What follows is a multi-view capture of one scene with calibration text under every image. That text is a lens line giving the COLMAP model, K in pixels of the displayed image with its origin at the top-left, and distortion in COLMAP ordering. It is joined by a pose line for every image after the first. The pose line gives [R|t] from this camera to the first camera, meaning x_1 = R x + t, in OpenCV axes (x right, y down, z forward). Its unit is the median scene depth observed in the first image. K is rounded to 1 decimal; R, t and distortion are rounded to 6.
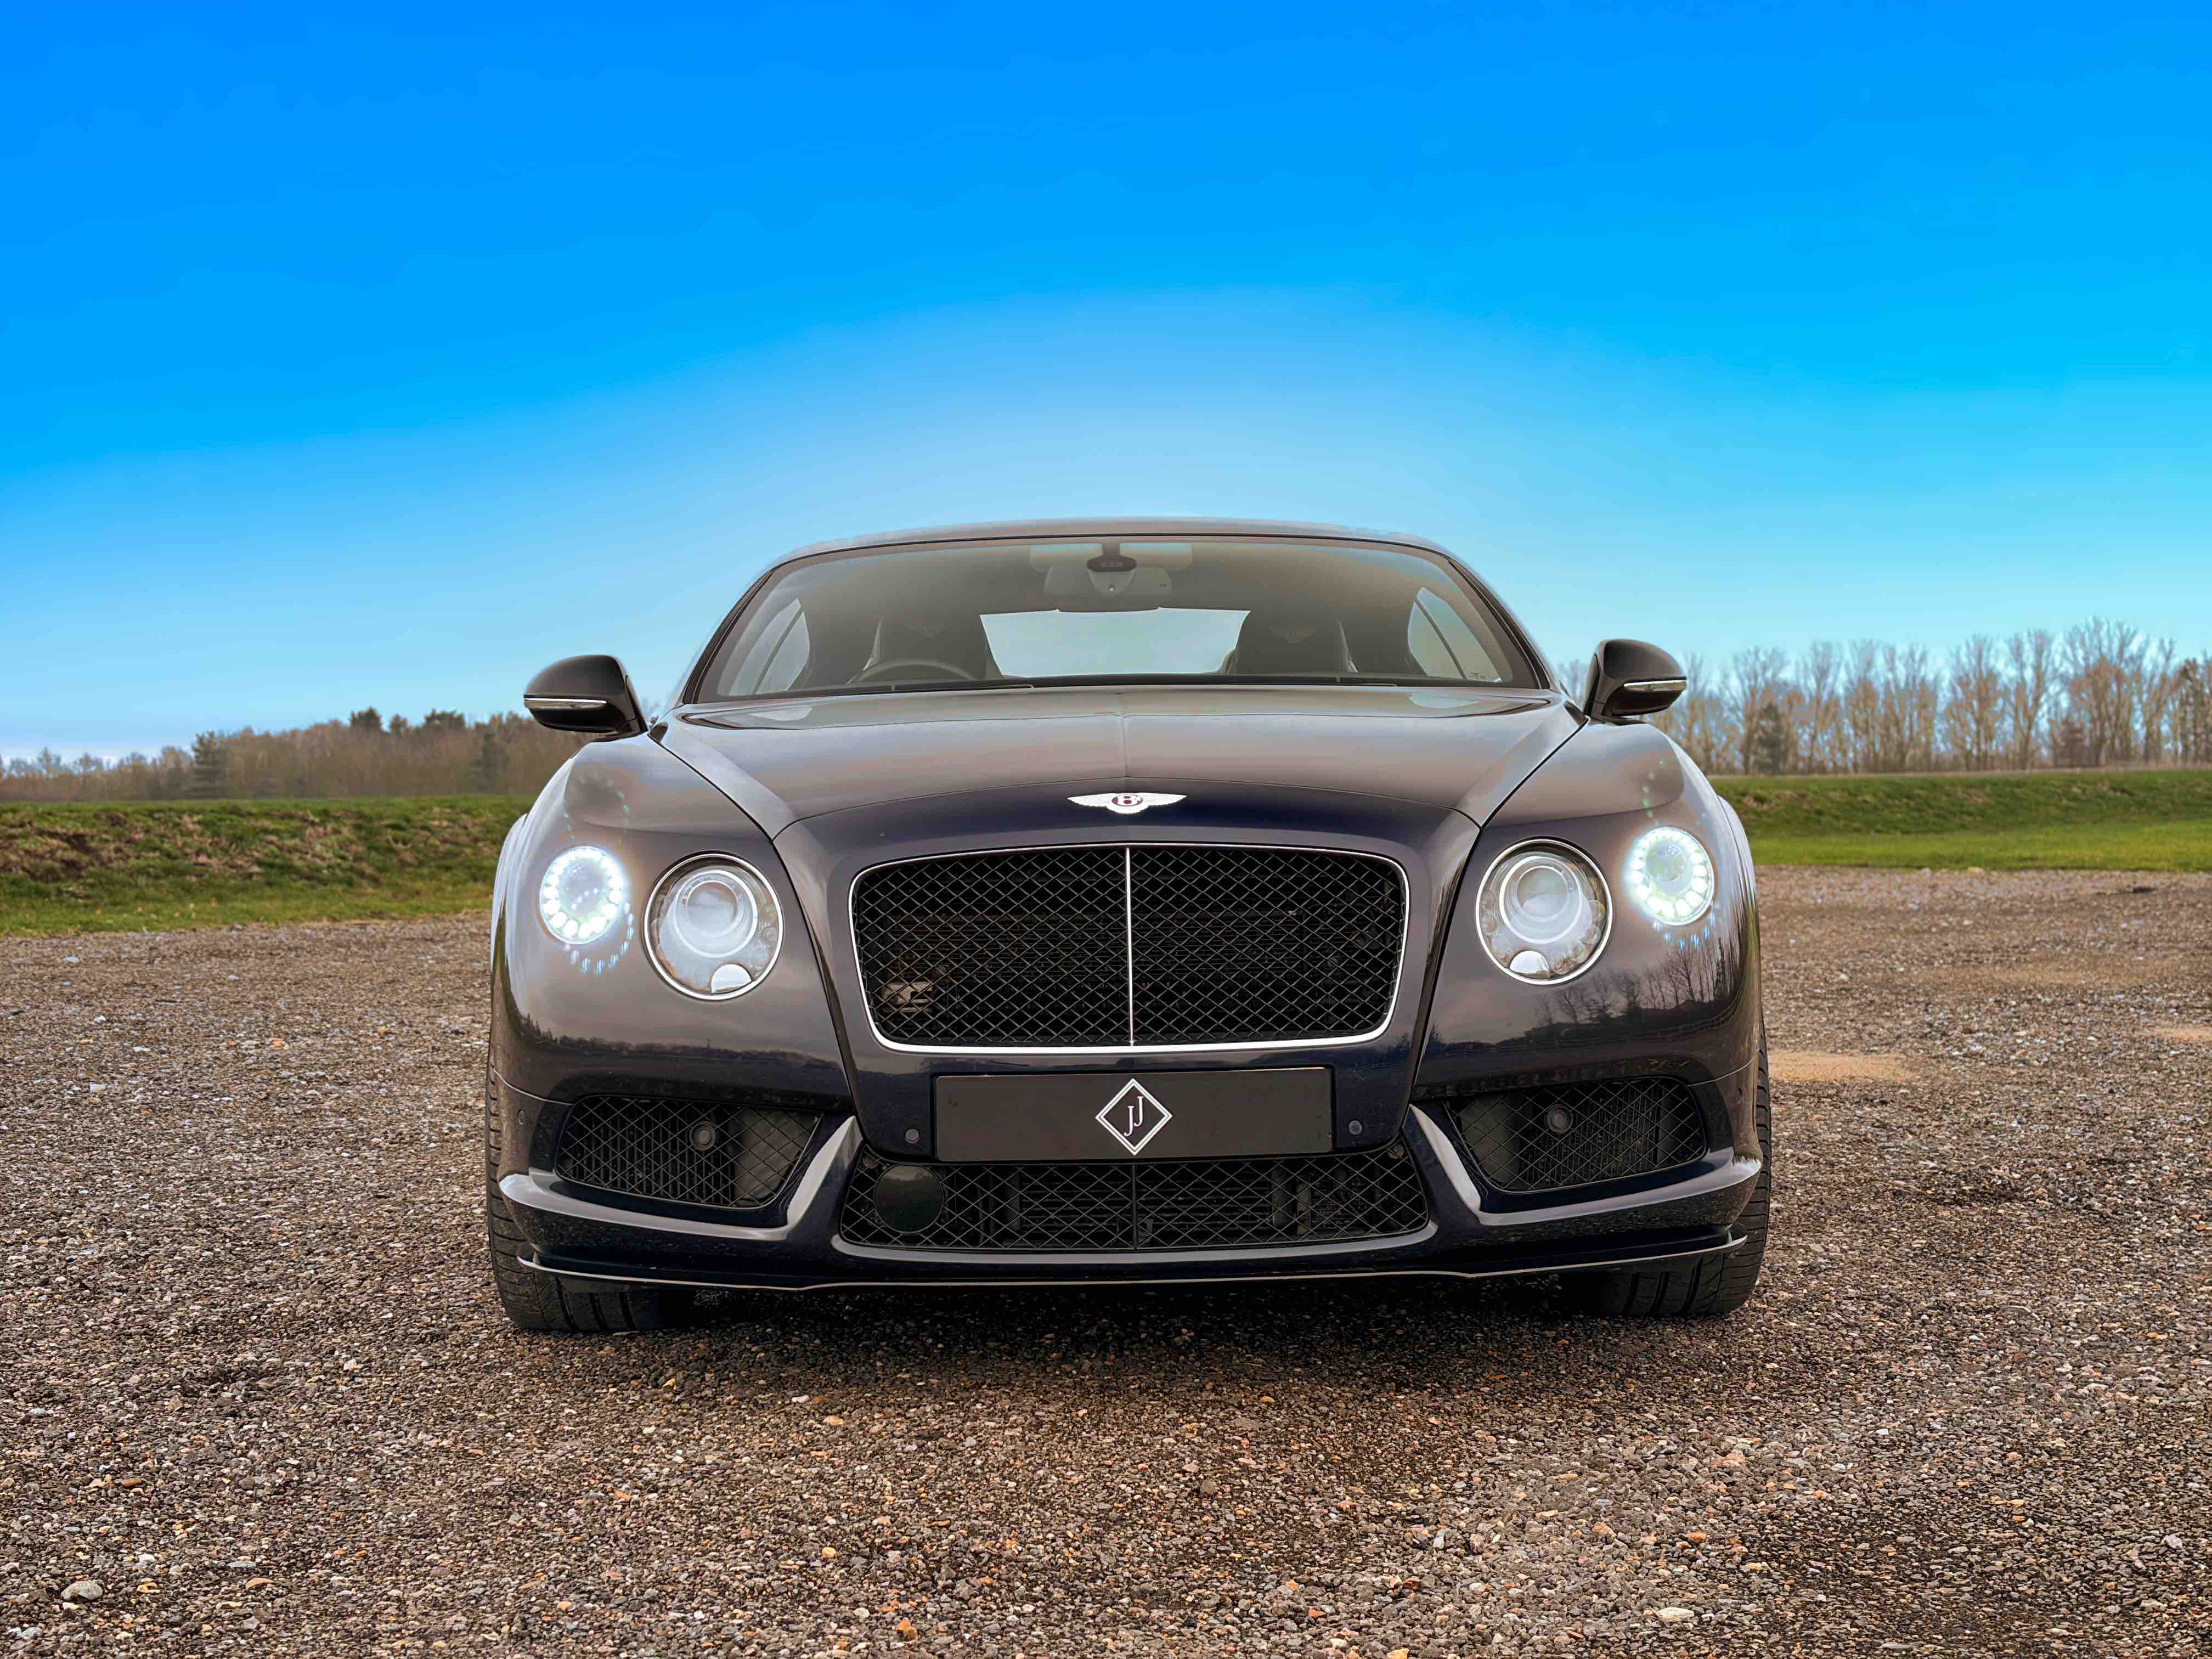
lens RADIAL K [[3288.6, 0, 1099.7], [0, 3288.6, 832.4], [0, 0, 1]] dist [0.240971, -0.973845]
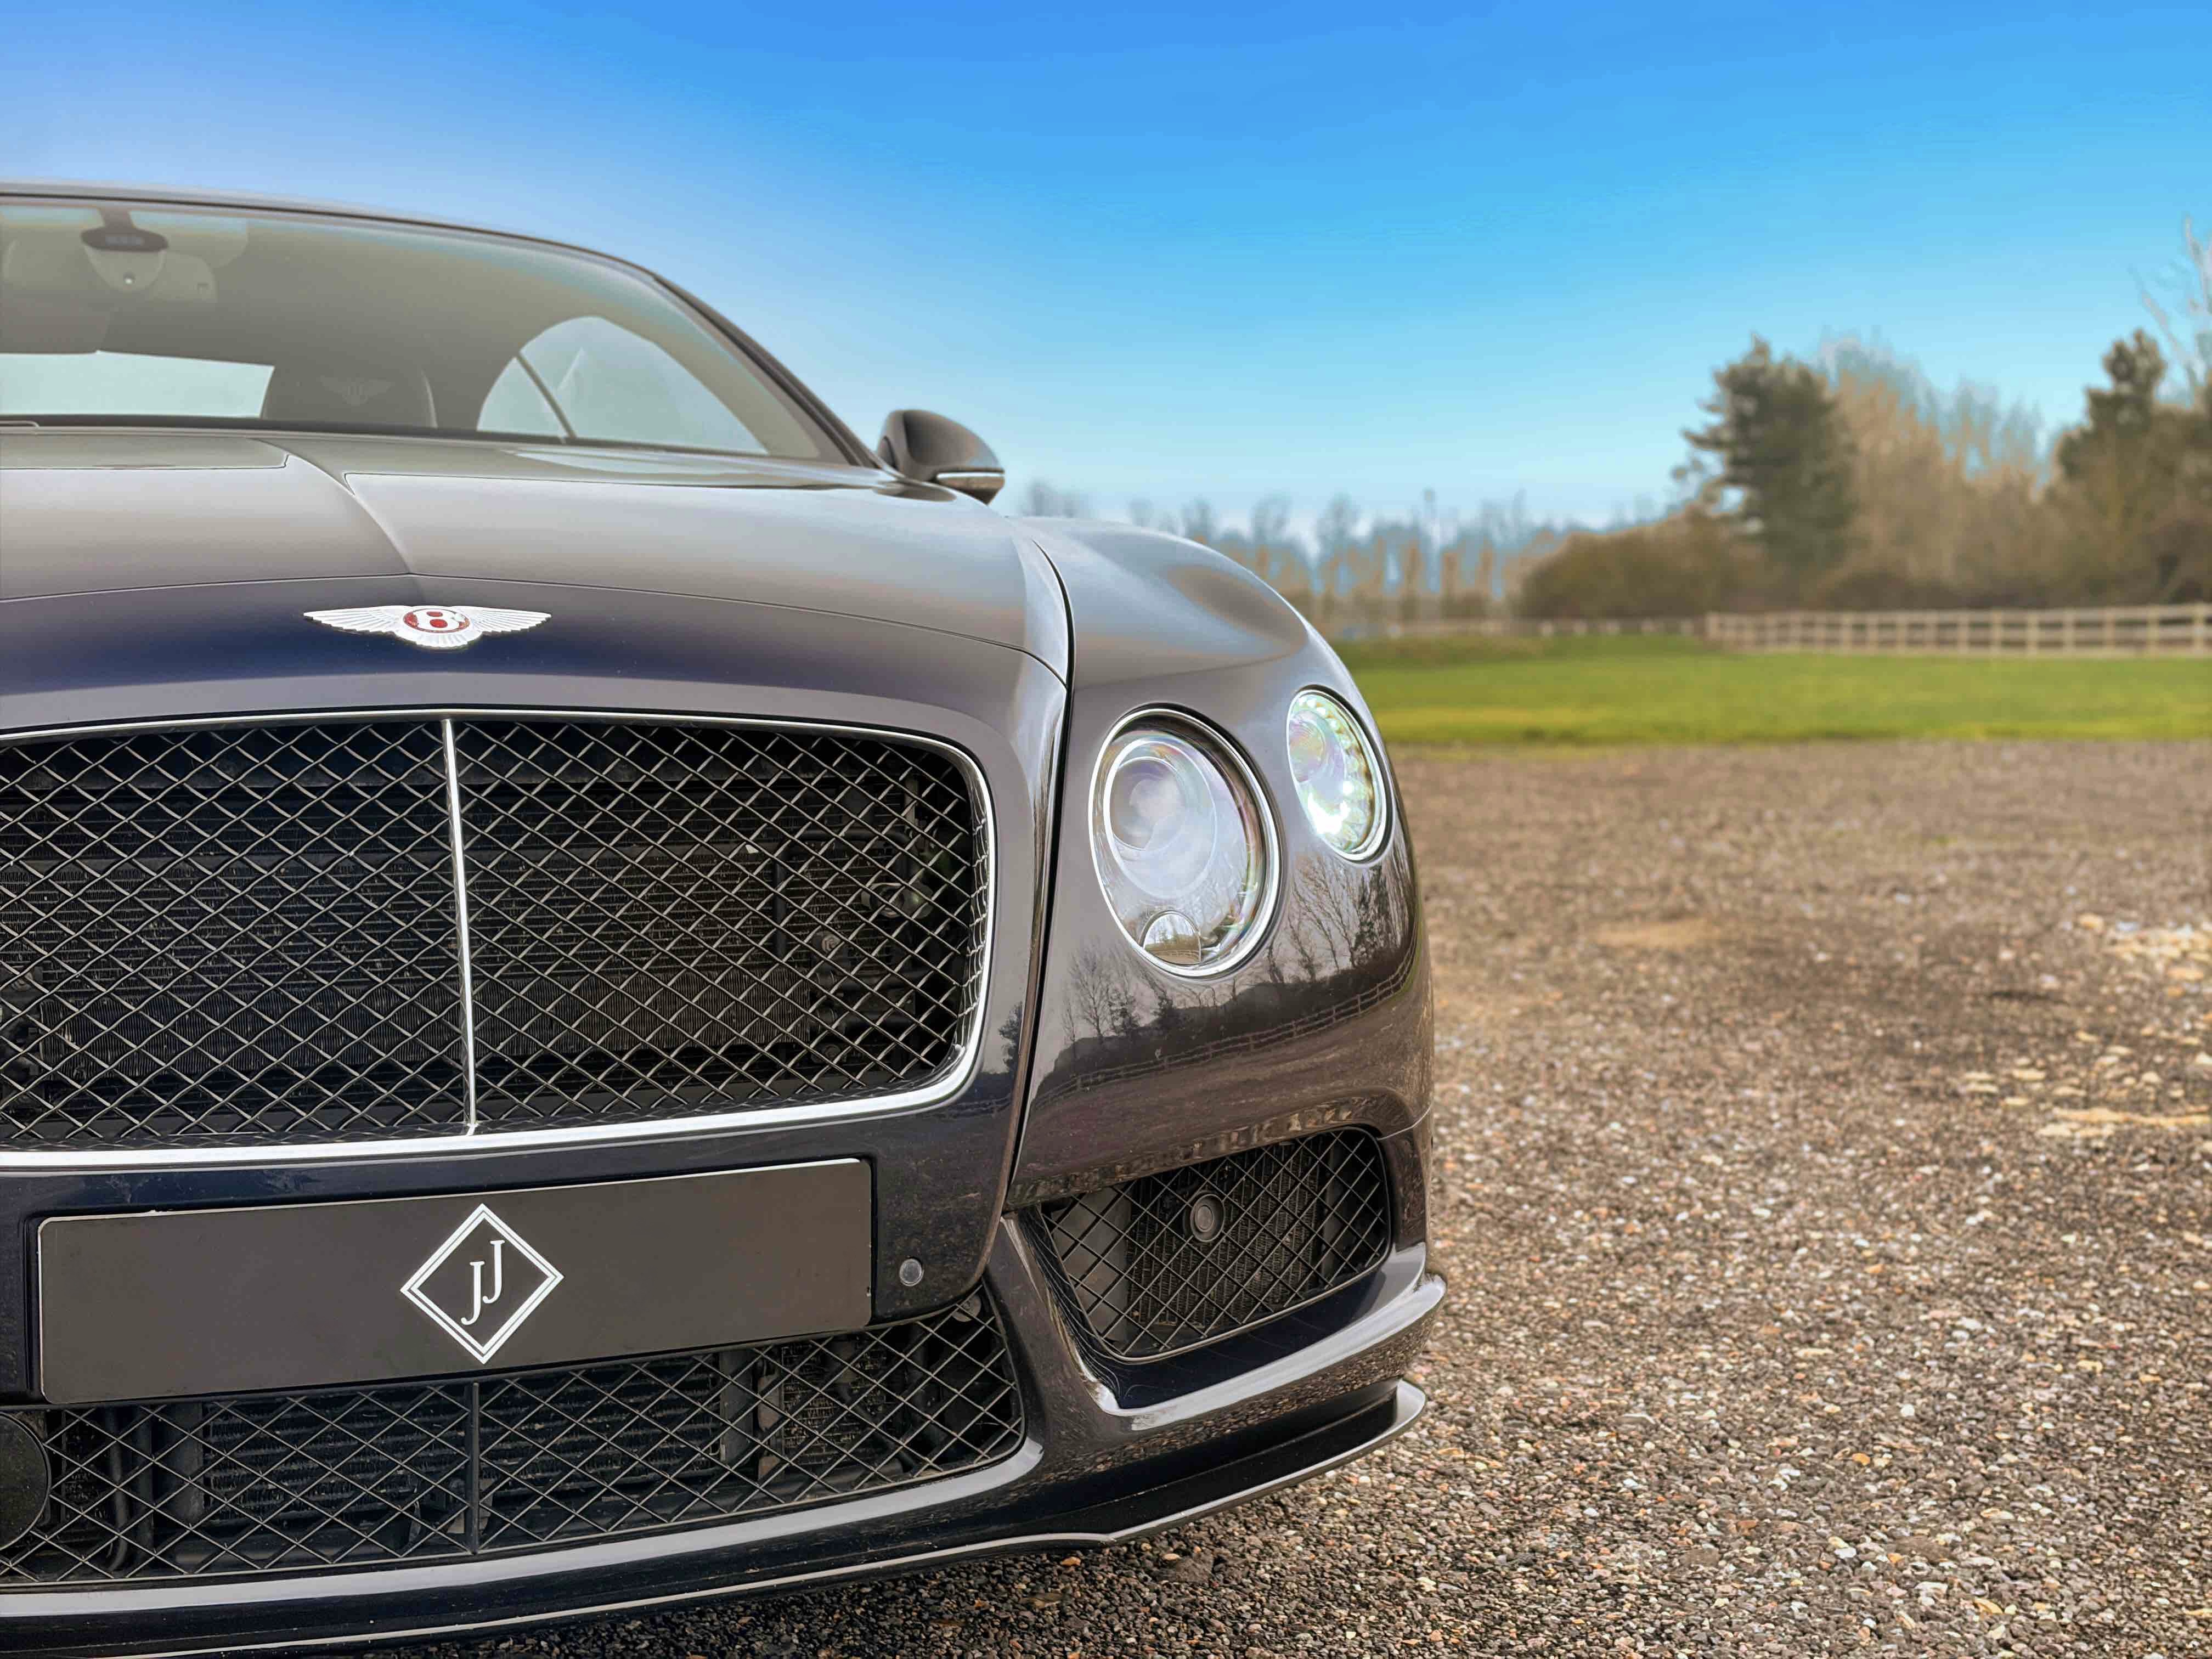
lens RADIAL K [[3288.6, 0, 1099.7], [0, 3288.6, 832.4], [0, 0, 1]] dist [0.240971, -0.973845]
pose [[0.928170, -0.005472, 0.372117, -0.080907], [-0.010278, 0.999134, 0.040329, 0.000739], [-0.372015, -0.041257, 0.927309, 0.497192]]
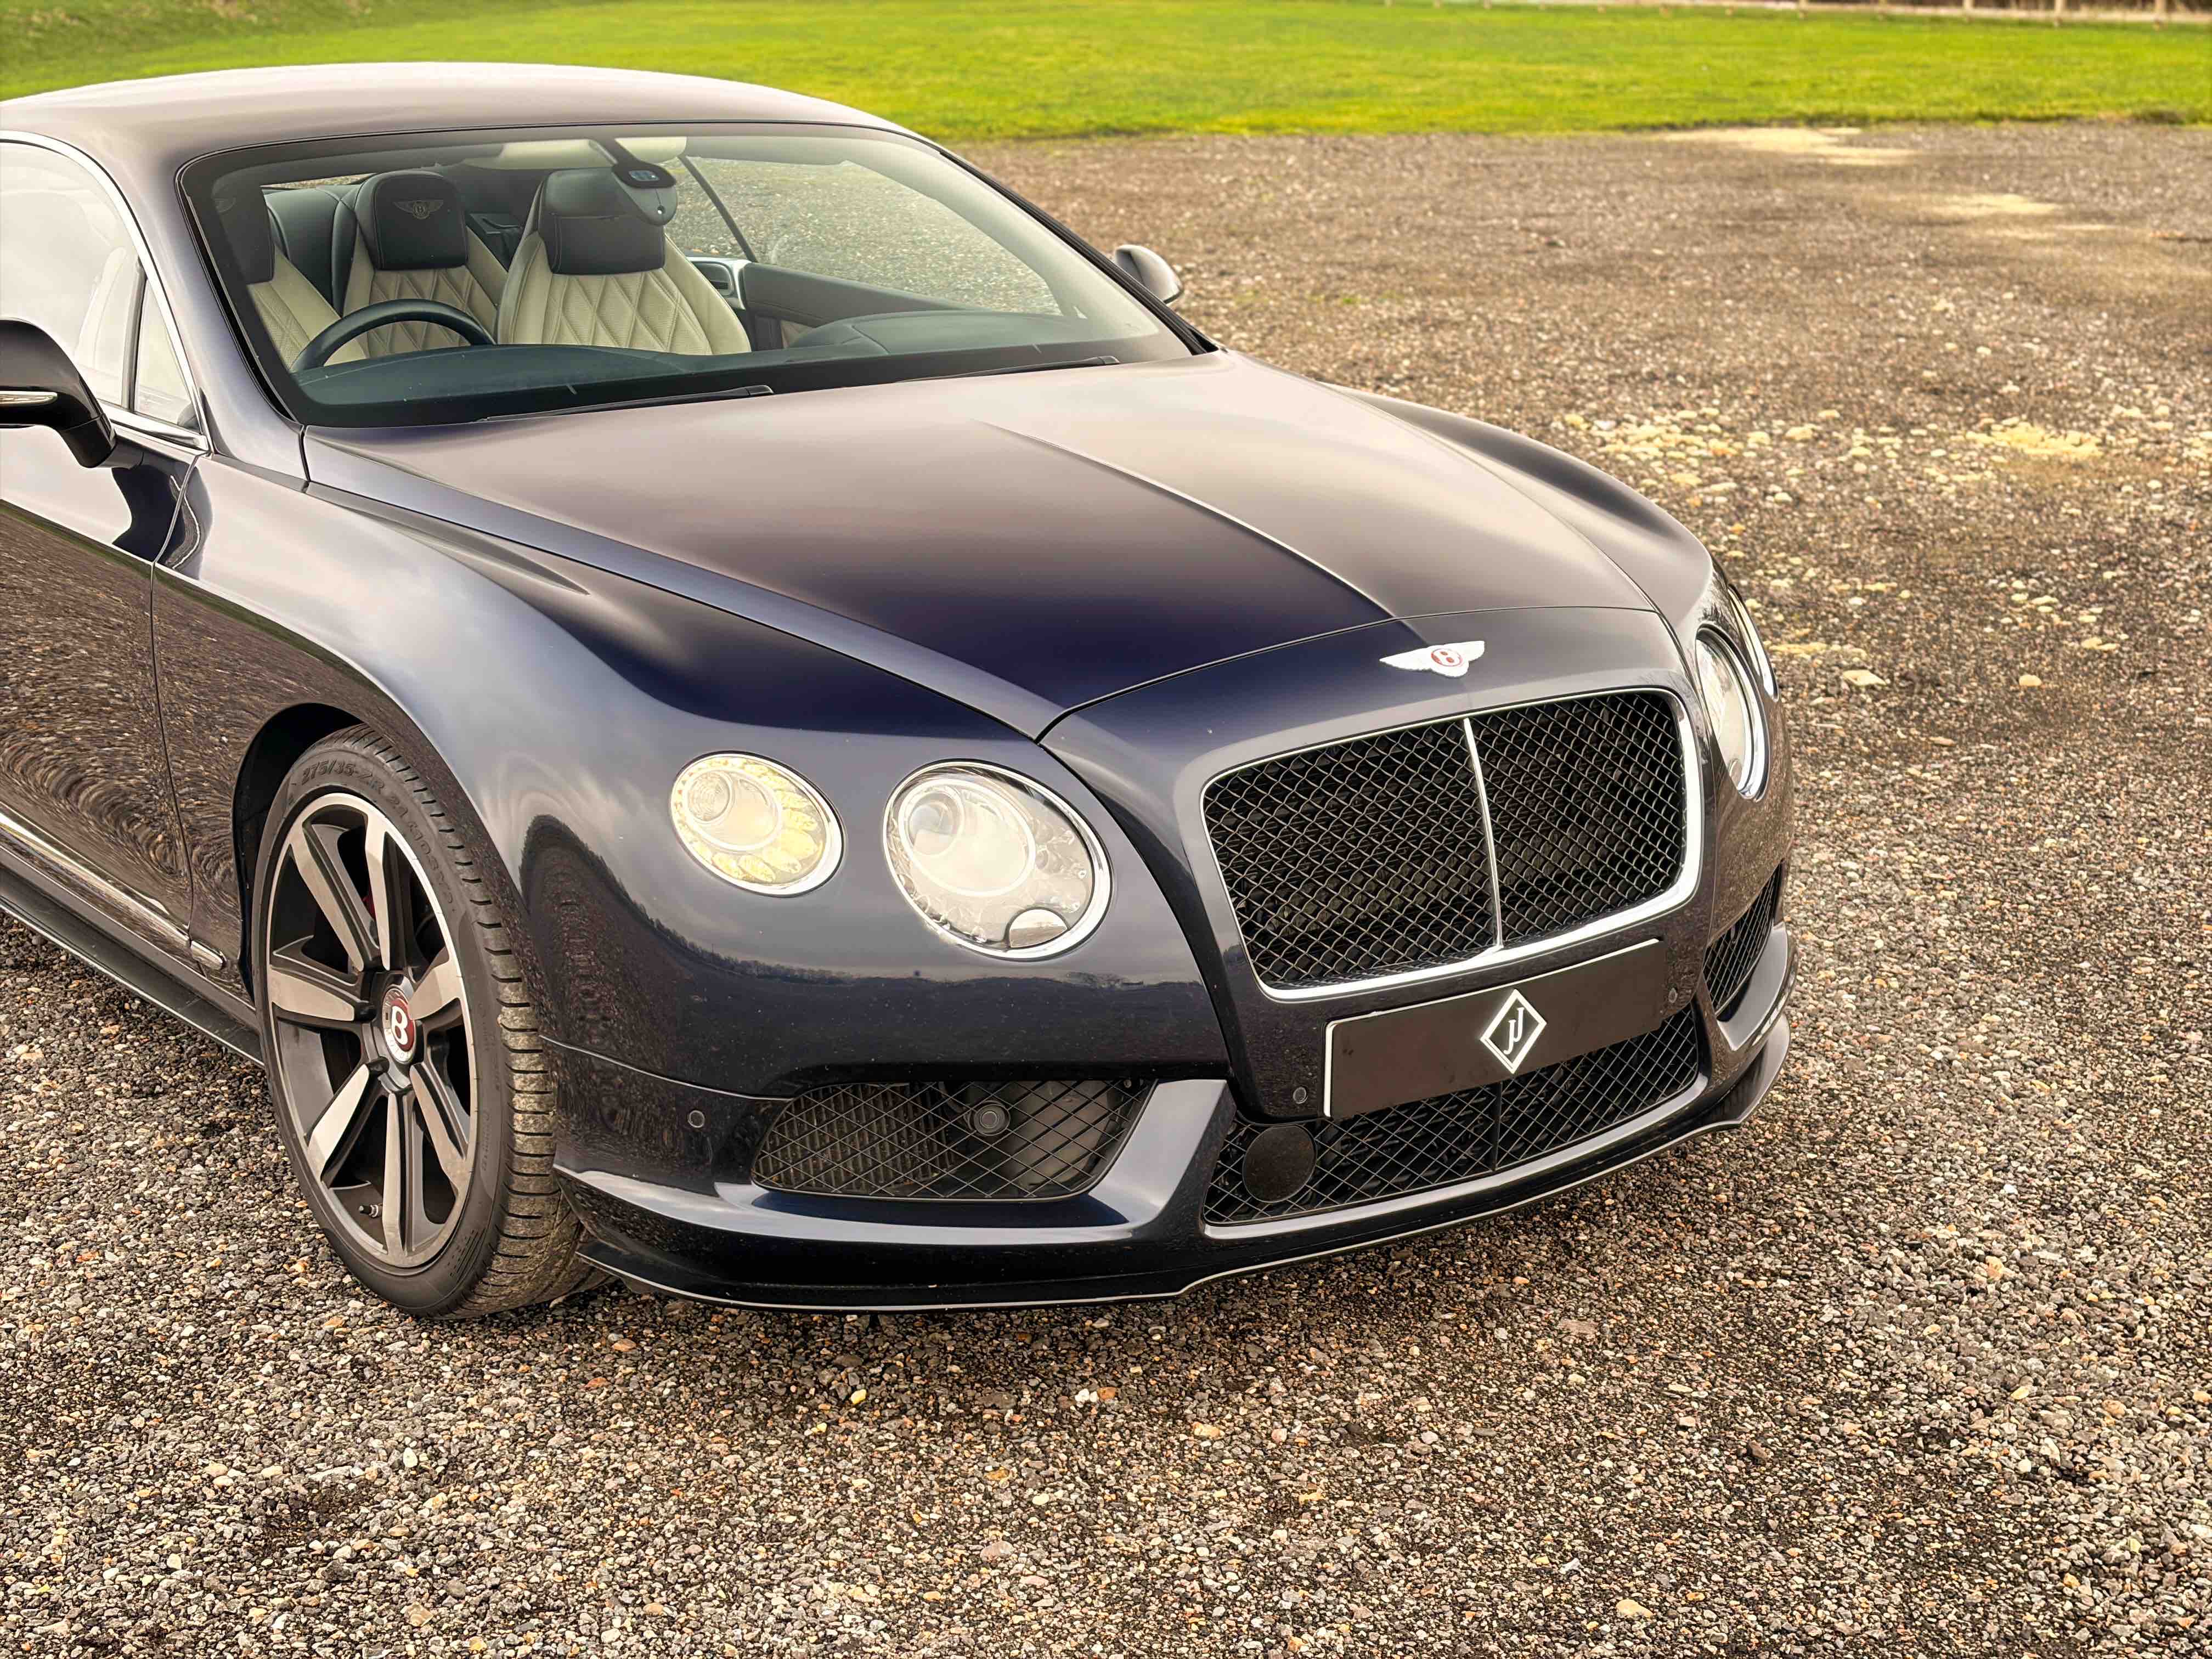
lens RADIAL K [[3288.6, 0, 1099.7], [0, 3288.6, 832.4], [0, 0, 1]] dist [0.240971, -0.973845]
pose [[0.800038, -0.141639, 0.582990, -0.549275], [-0.002288, 0.971005, 0.239049, -0.164508], [-0.599945, -0.192583, 0.776517, 0.377446]]
